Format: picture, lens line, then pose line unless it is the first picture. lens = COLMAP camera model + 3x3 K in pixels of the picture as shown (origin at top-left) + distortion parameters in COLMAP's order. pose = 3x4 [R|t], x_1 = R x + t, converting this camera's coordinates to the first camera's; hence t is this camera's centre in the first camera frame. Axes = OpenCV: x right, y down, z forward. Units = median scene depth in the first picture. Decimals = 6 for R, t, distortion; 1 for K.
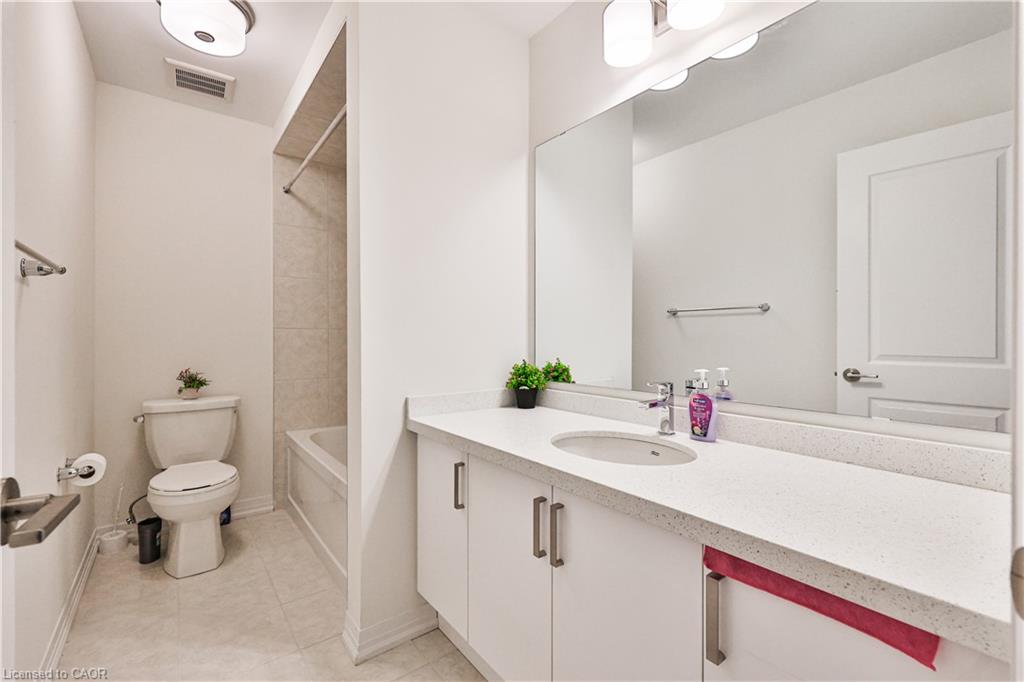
lens RADIAL K [[441.3, 0, 504.5], [0, 441.3, 336.0], [0, 0, 1]] dist [-0.000383, 0.000700]
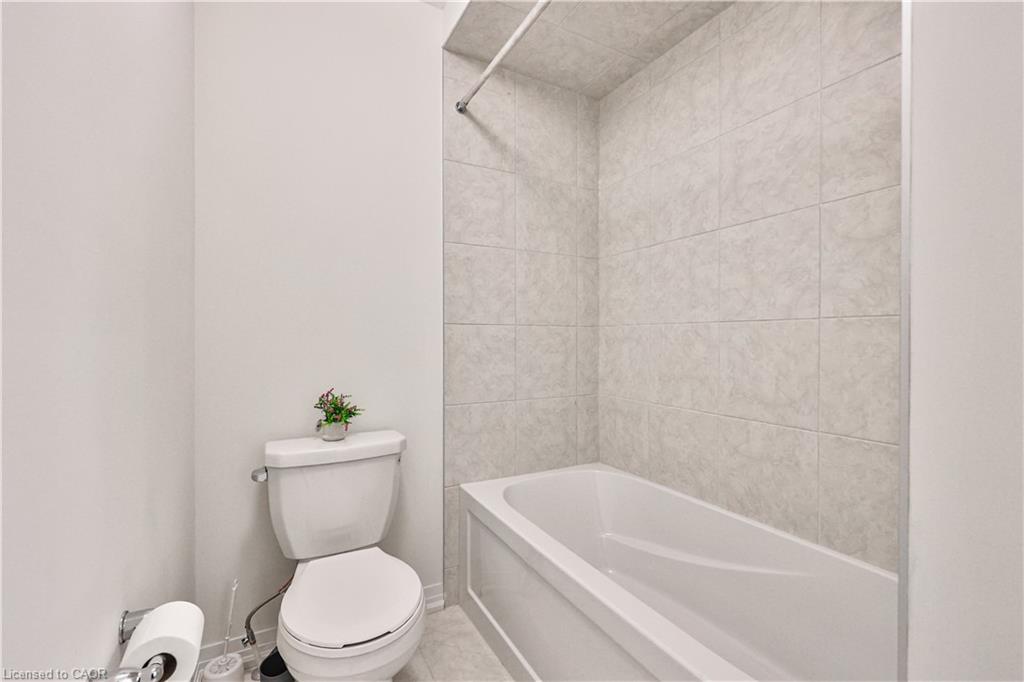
lens RADIAL K [[441.3, 0, 505.3], [0, 441.3, 336.8], [0, 0, 1]] dist [-0.000383, 0.000700]
pose [[0.986267, 0.004698, -0.165094, -0.365037], [-0.003115, 0.999947, 0.009846, -0.005372], [0.165132, -0.009196, 0.986229, 0.423649]]
